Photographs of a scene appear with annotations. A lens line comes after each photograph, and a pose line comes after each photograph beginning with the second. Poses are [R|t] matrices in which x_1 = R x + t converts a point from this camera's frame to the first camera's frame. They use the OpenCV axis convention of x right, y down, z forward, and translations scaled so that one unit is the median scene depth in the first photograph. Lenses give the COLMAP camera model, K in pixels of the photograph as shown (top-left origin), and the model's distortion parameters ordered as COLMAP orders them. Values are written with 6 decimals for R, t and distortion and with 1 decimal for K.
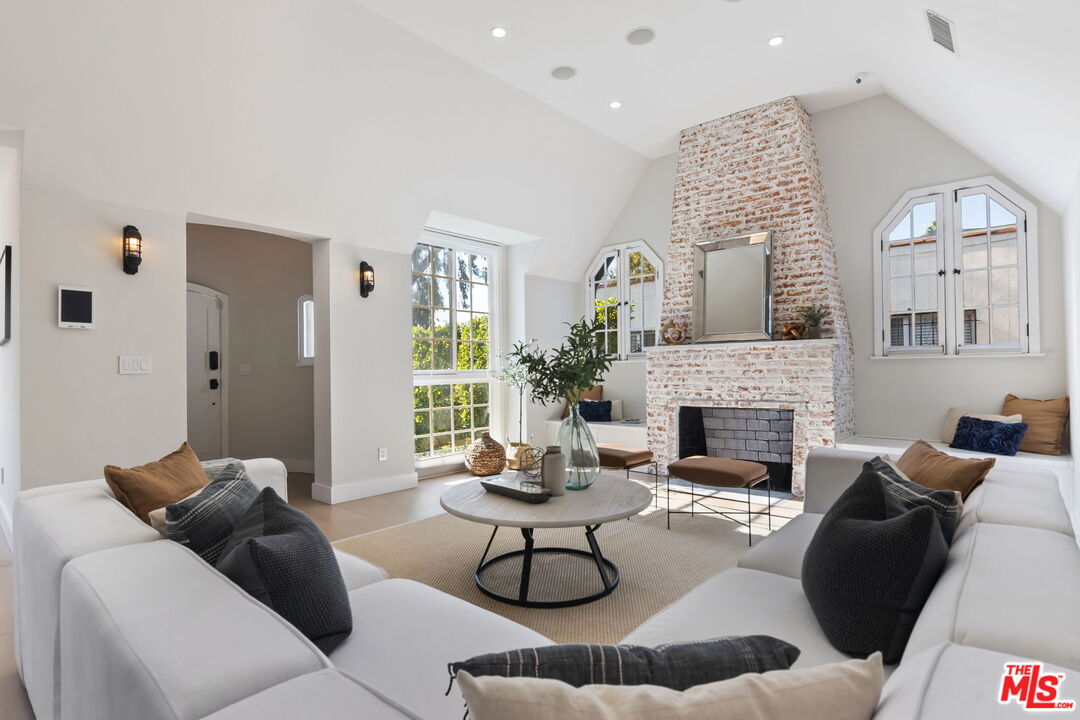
lens RADIAL K [[543.4, 0, 531.1], [0, 543.4, 355.2], [0, 0, 1]] dist [-0.008899, -0.002668]
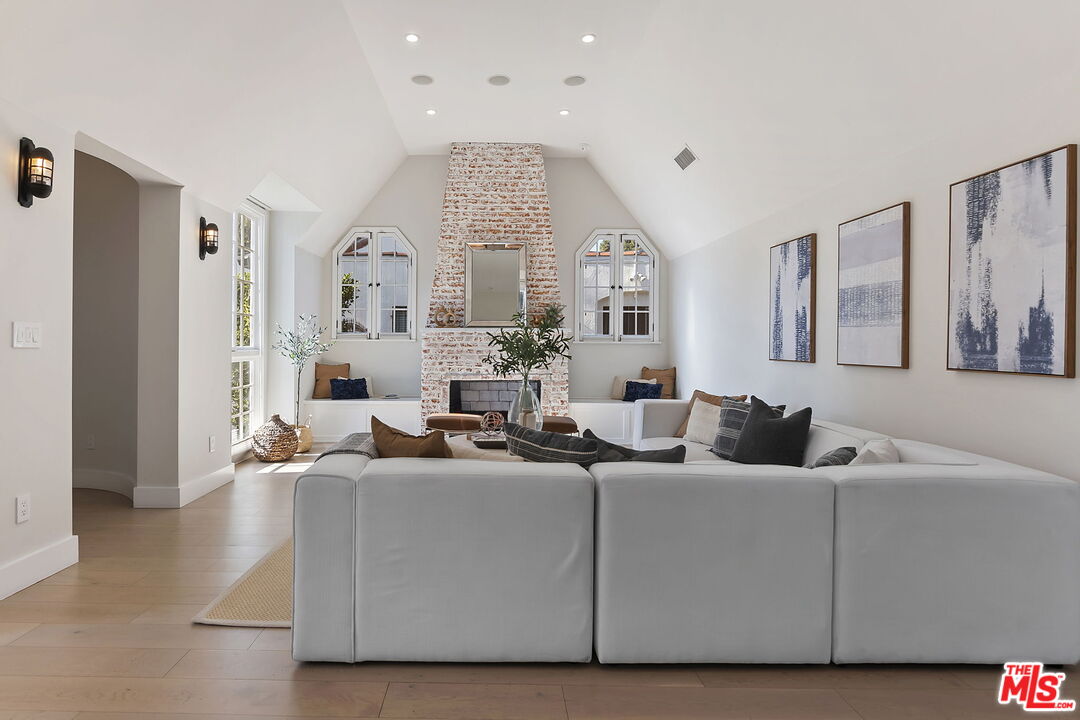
lens RADIAL K [[570.0, 0, 538.2], [0, 570.0, 328.0], [0, 0, 1]] dist [-0.002756, -0.000860]
pose [[0.715141, 0.037035, 0.697998, -0.460159], [-0.030722, 0.999296, -0.021545, 0.002442], [-0.698304, -0.006036, 0.715776, -0.000527]]
